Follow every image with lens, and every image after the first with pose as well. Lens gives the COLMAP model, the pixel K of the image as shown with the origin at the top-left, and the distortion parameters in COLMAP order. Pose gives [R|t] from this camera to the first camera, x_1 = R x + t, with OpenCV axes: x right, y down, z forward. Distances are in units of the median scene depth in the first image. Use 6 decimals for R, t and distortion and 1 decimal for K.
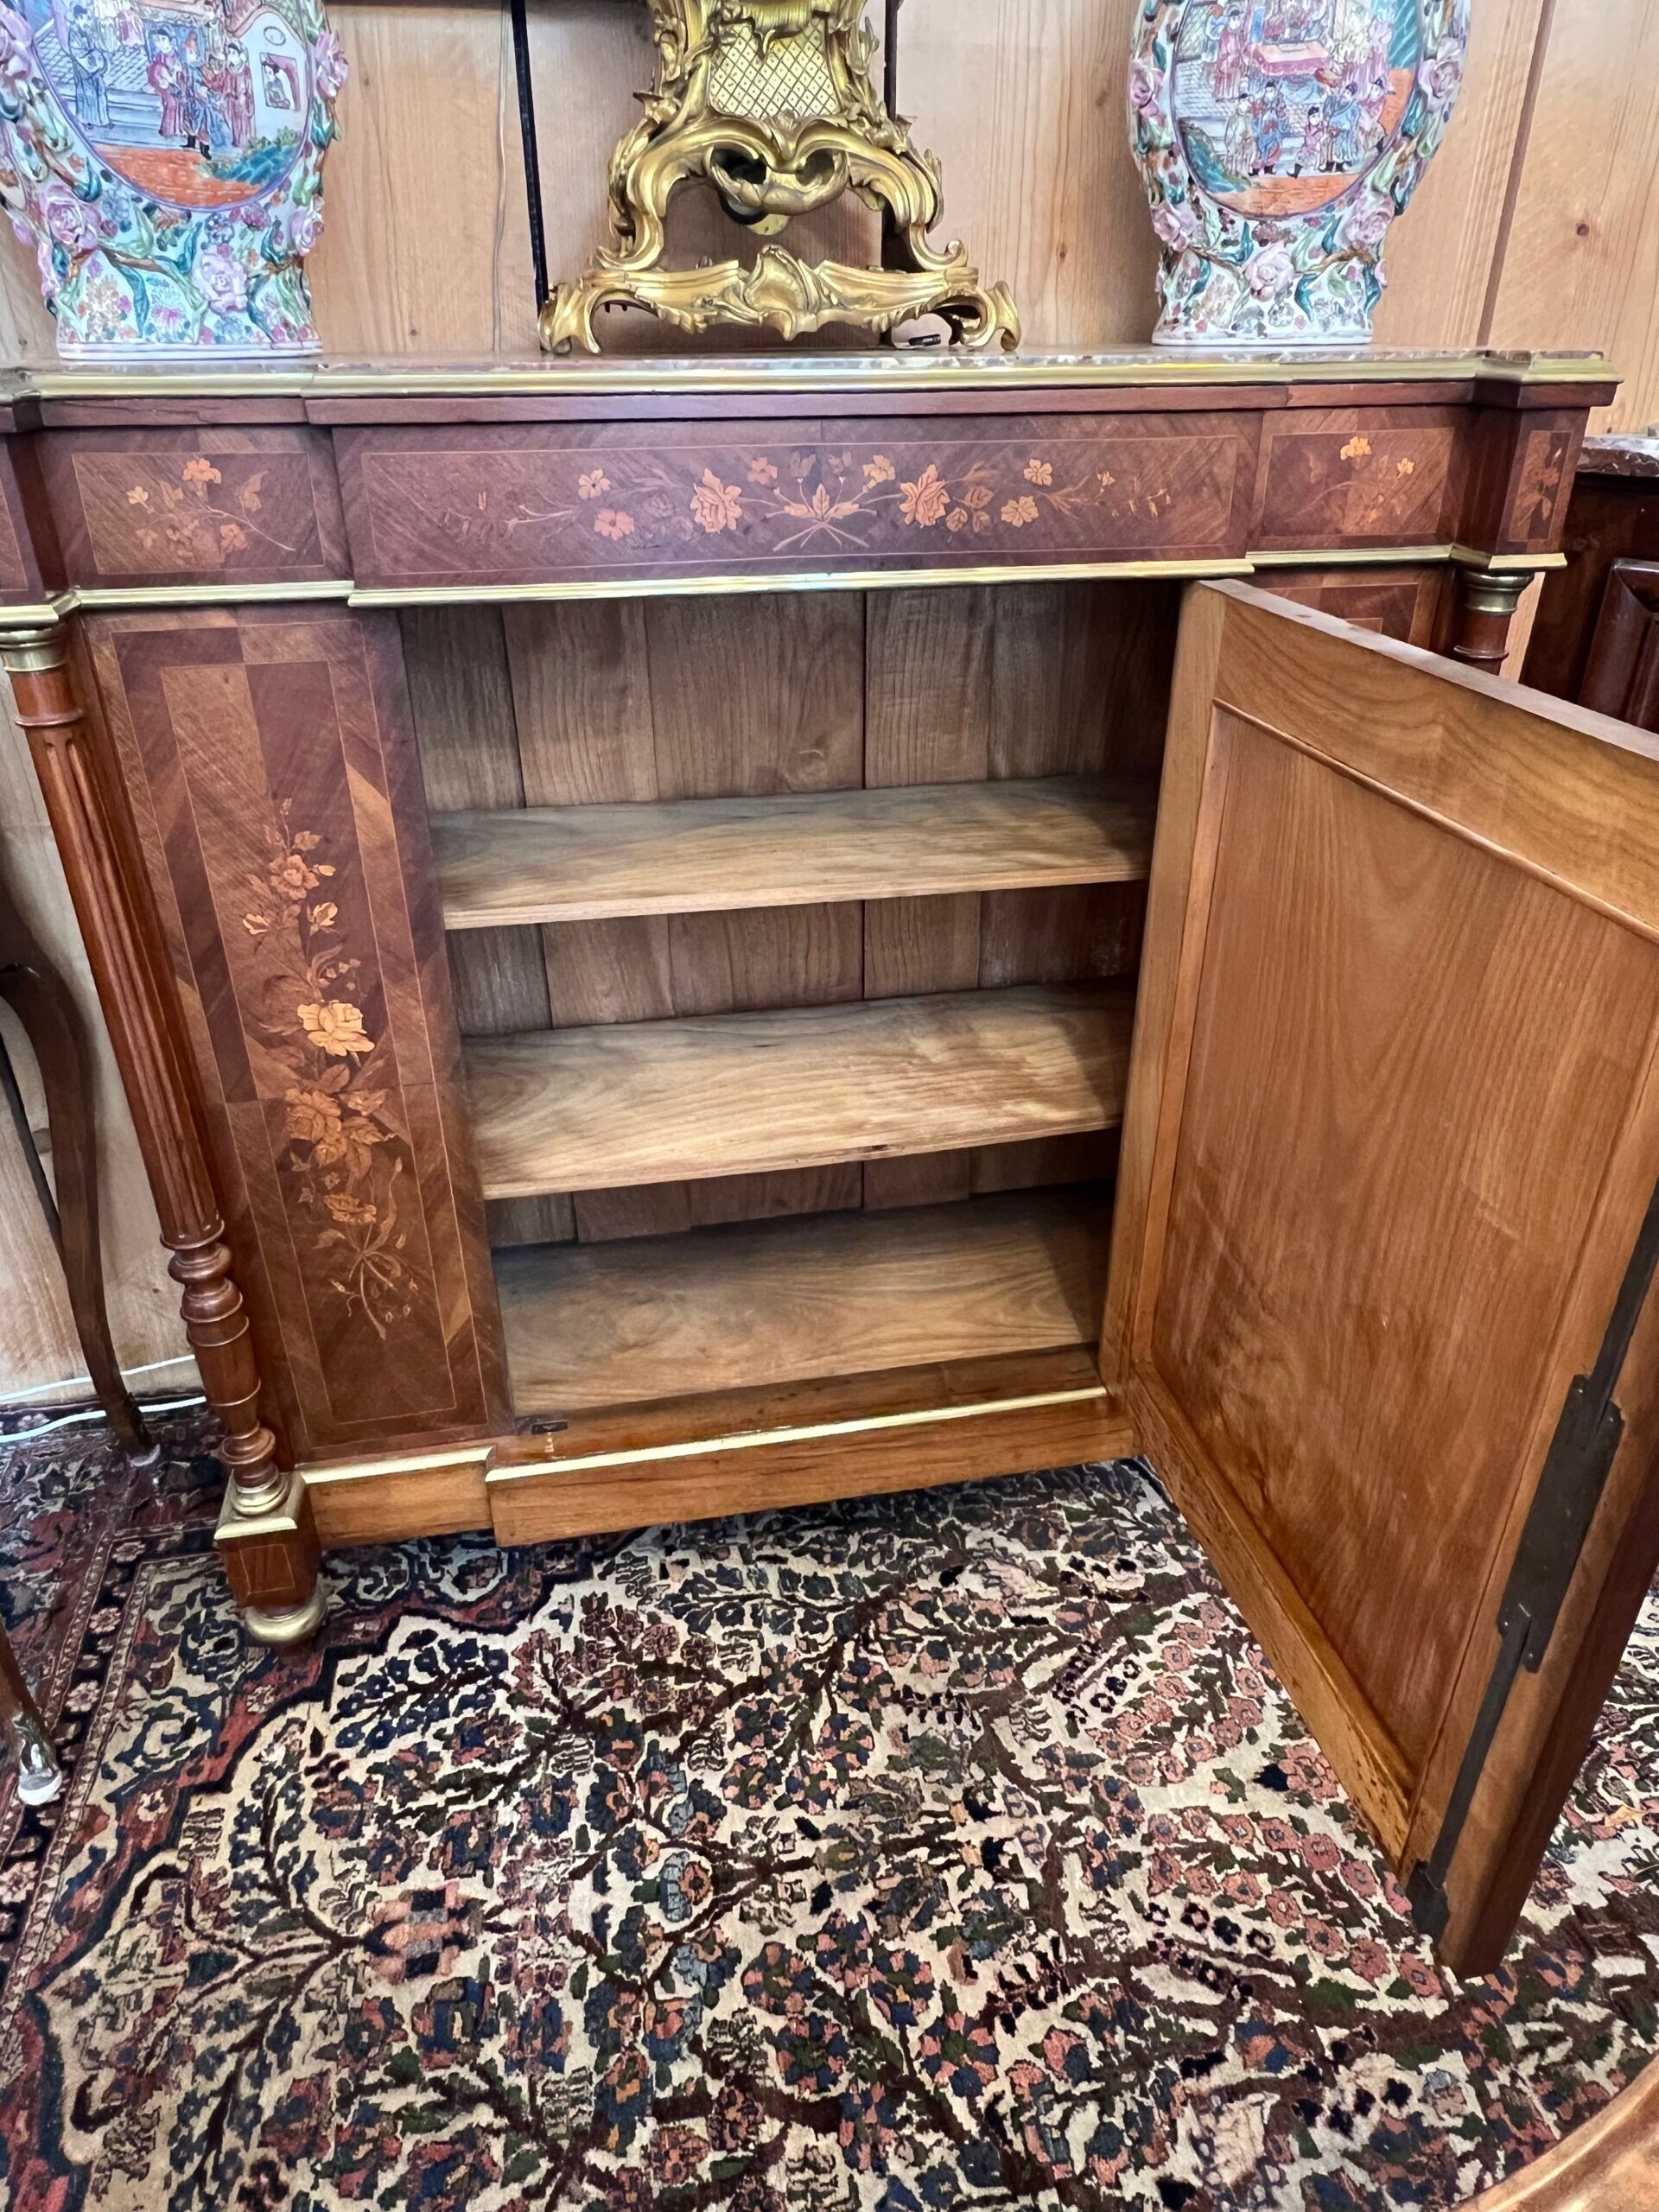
lens RADIAL K [[1416.2, 0, 826.3], [0, 1416.2, 1091.1], [0, 0, 1]] dist [0.002444, -0.001768]
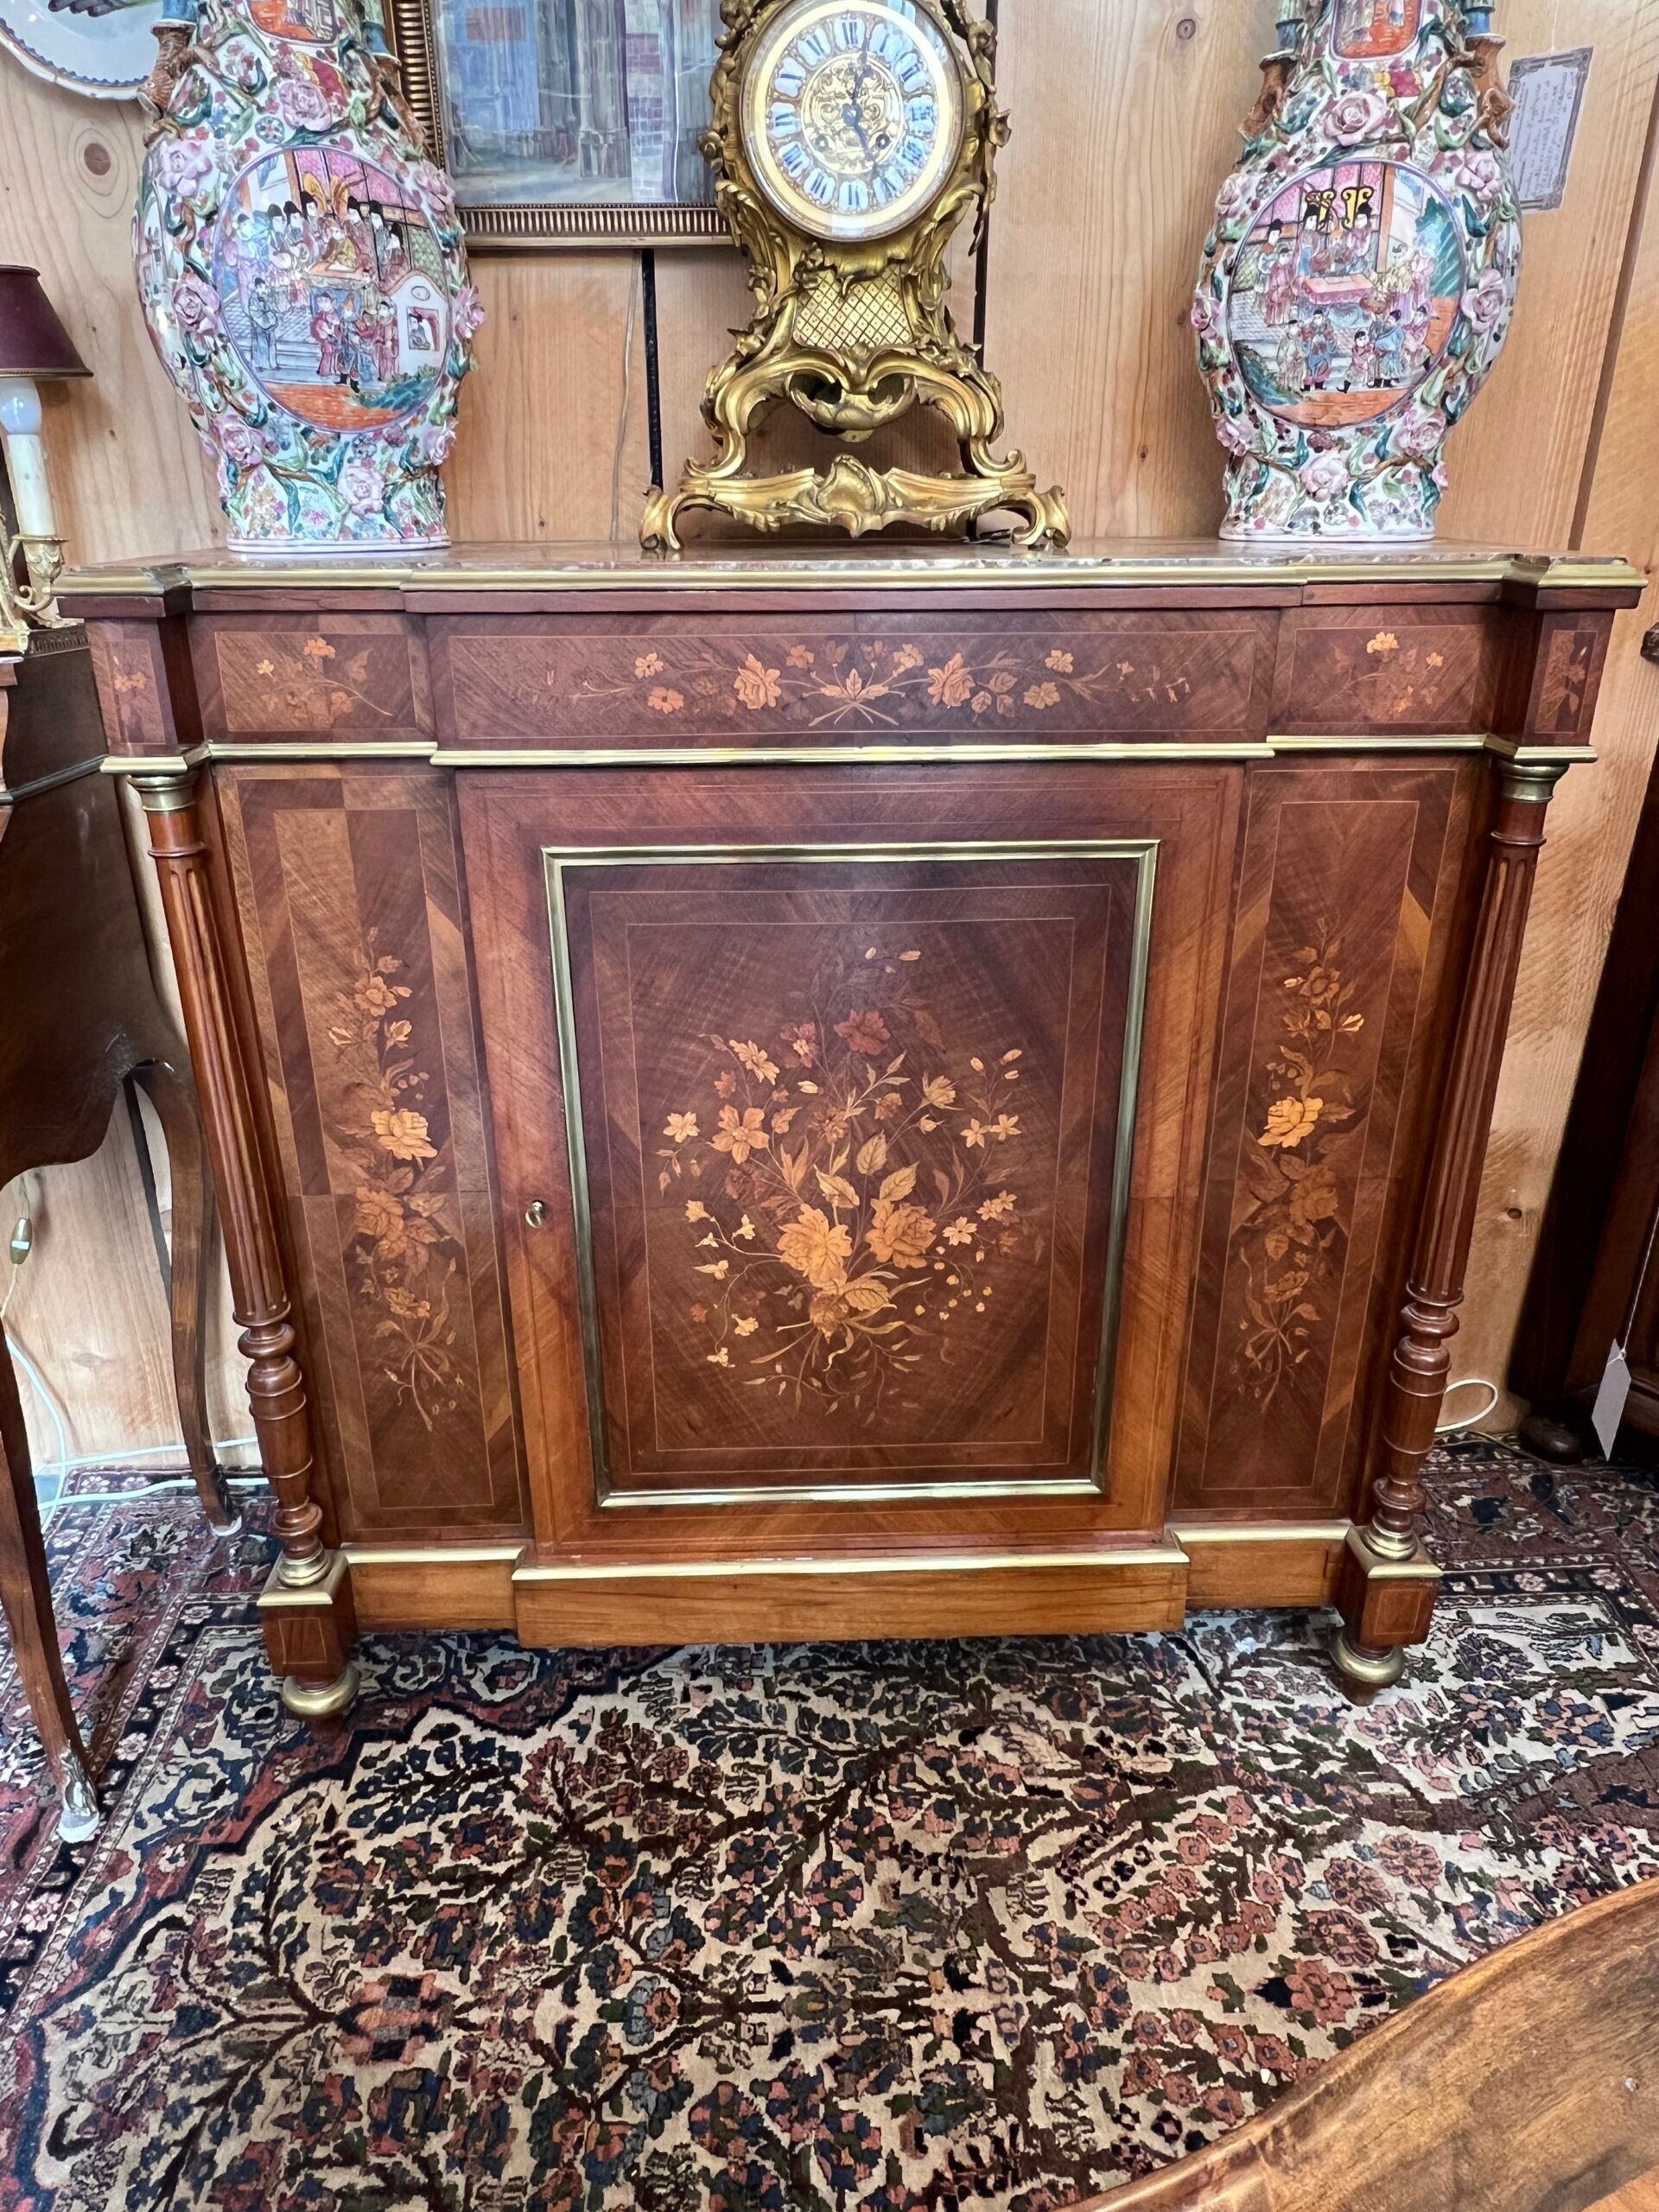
lens RADIAL K [[1460.6, 0, 811.5], [0, 1460.6, 1084.2], [0, 0, 1]] dist [-0.000595, 0.002861]
pose [[0.987679, 0.061623, -0.143848, 0.112008], [-0.075840, 0.992533, -0.095532, 0.001091], [0.136887, 0.105264, 0.984978, -0.064227]]
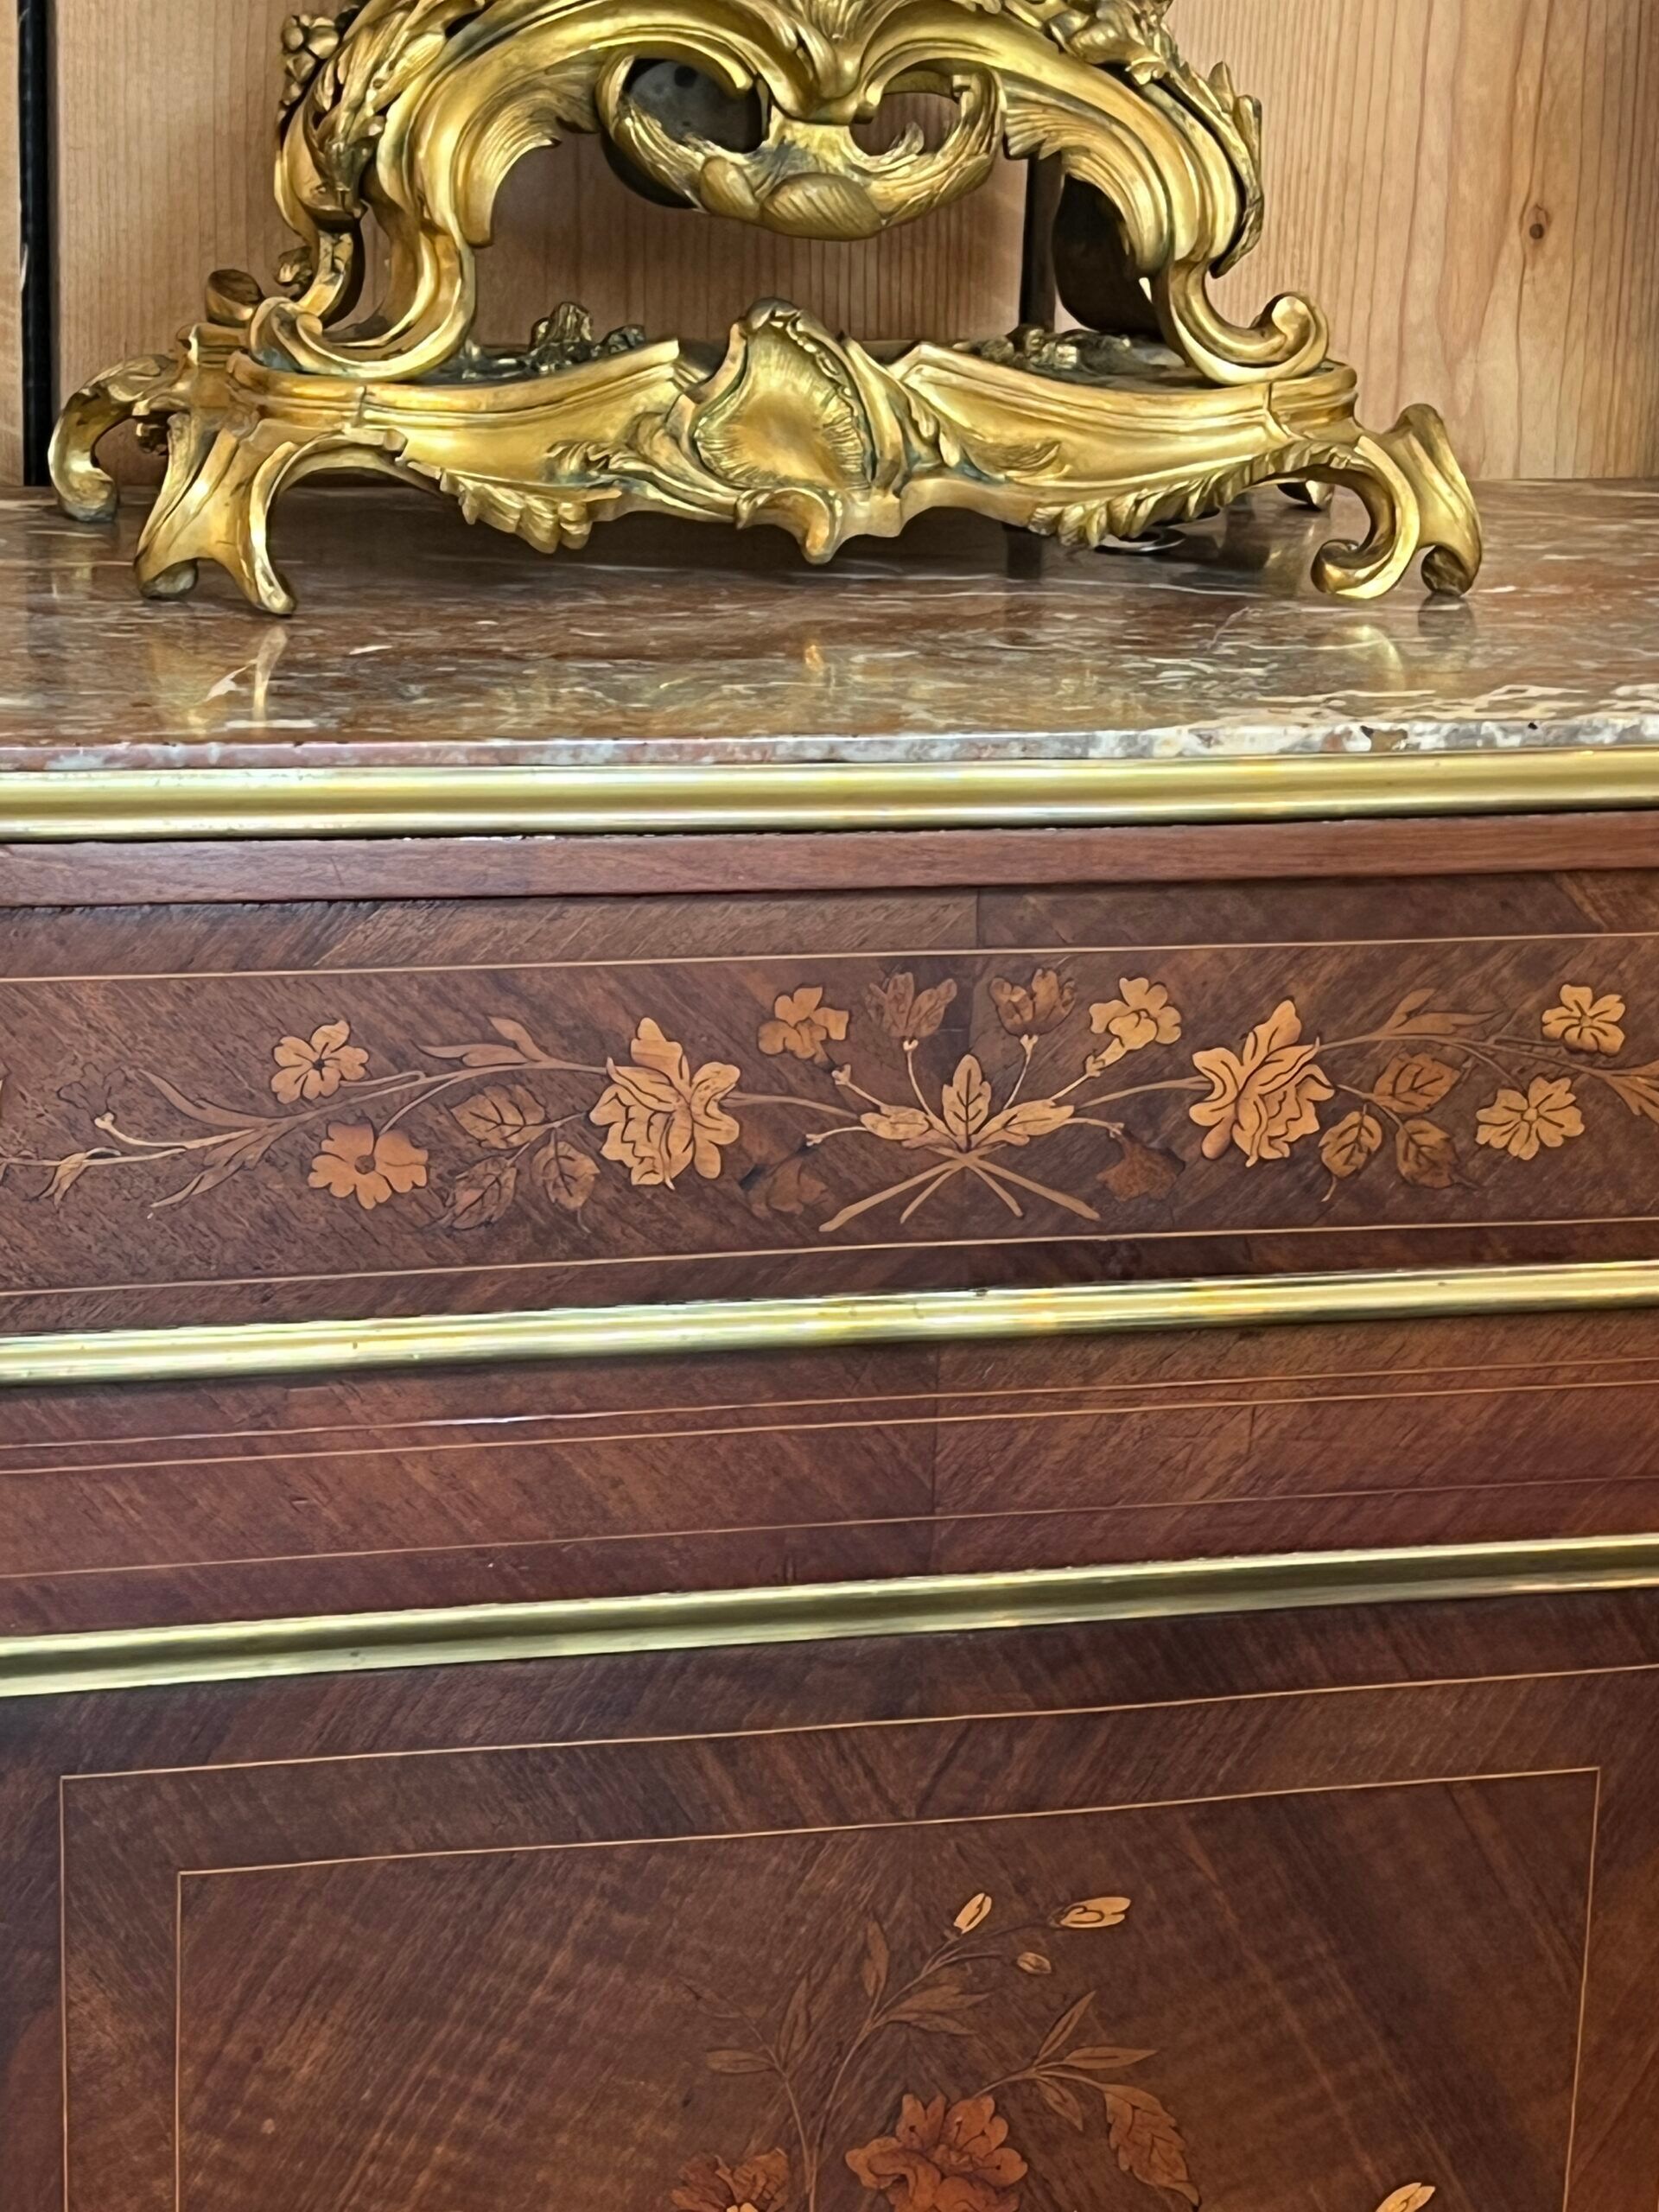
lens RADIAL K [[4892.4, 0, 815.3], [0, 4892.4, 1182.6], [0, 0, 1]] dist [0.167859, 0.000000]
pose [[0.996819, 0.018697, 0.077481, -0.101528], [-0.002067, 0.977836, -0.209364, -0.114581], [-0.079678, 0.208538, 0.974763, -0.113754]]
